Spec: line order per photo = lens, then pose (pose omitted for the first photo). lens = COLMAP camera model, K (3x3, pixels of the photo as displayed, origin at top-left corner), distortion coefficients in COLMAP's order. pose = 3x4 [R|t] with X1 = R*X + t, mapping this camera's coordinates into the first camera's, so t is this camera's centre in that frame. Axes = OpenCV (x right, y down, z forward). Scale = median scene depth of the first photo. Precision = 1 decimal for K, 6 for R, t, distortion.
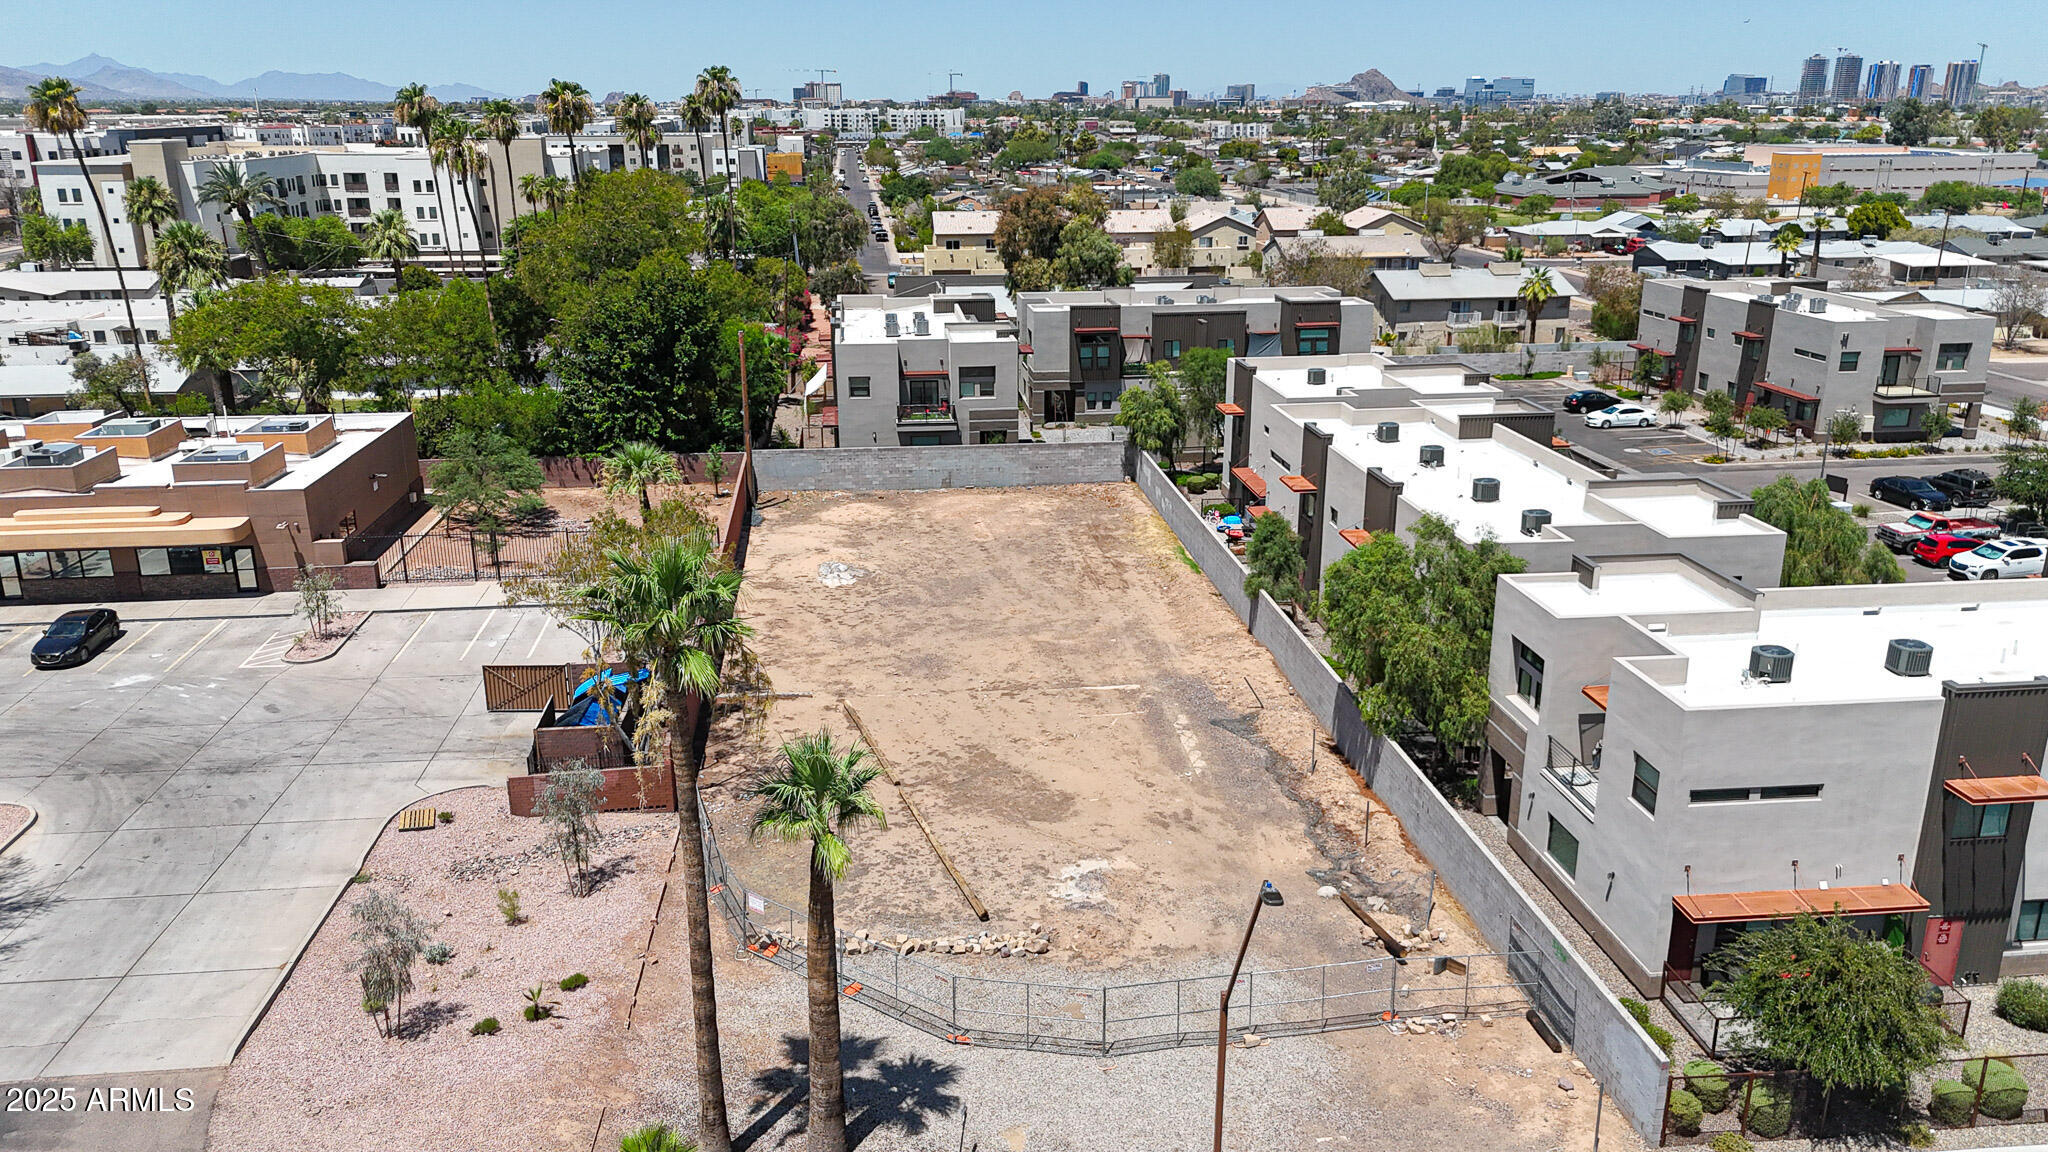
lens RADIAL K [[1505.1, 0, 1028.8], [0, 1505.1, 575.7], [0, 0, 1]] dist [0.088048, -0.094832]
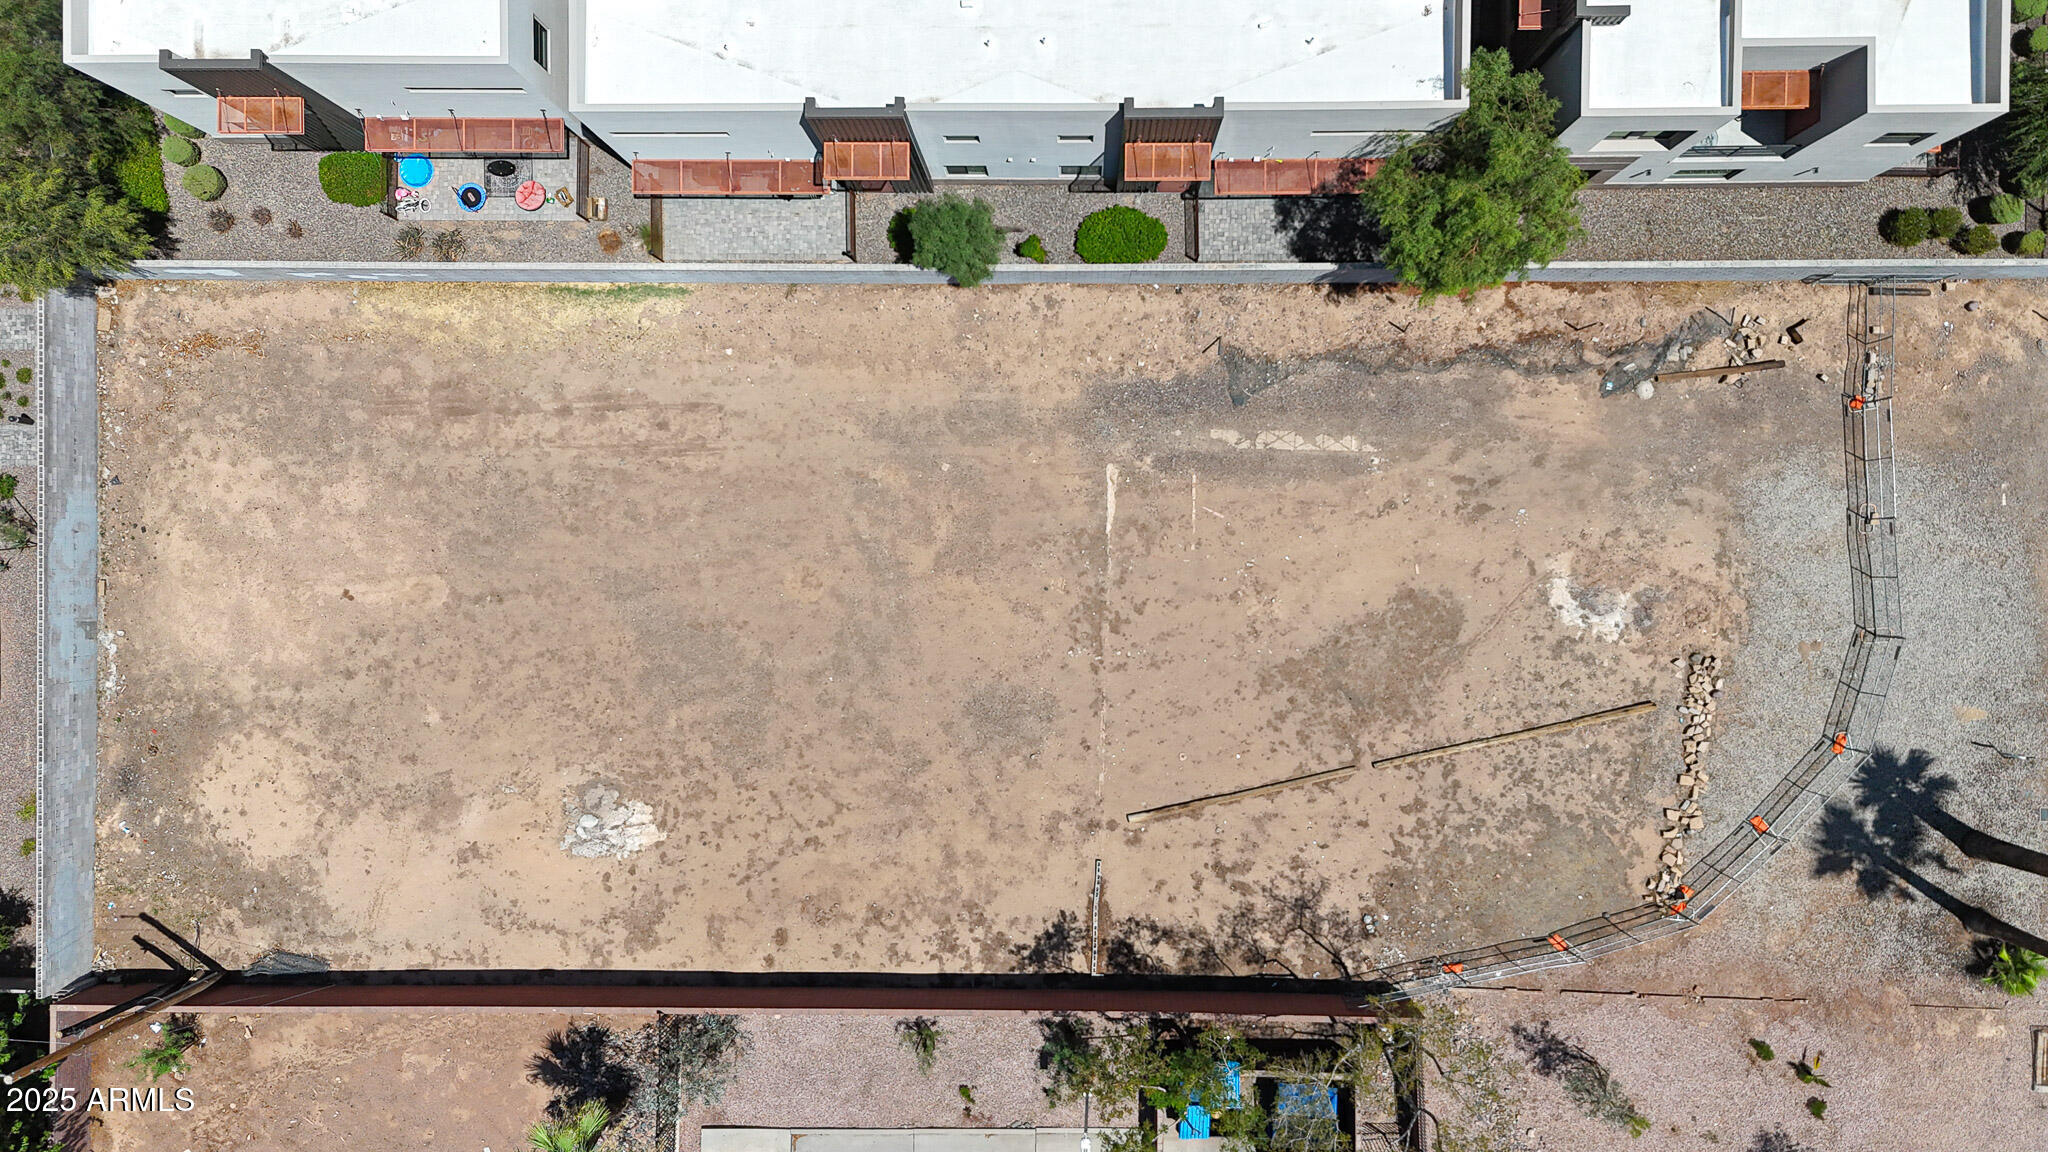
lens RADIAL K [[1515.7, 0, 1023.6], [0, 1515.7, 549.0], [0, 0, 1]] dist [0.078171, -0.098650]
pose [[0.119240, -0.992786, -0.012528, 0.034420], [0.330590, 0.027802, 0.943365, -0.768819], [-0.936211, -0.116629, 0.331521, 0.819160]]
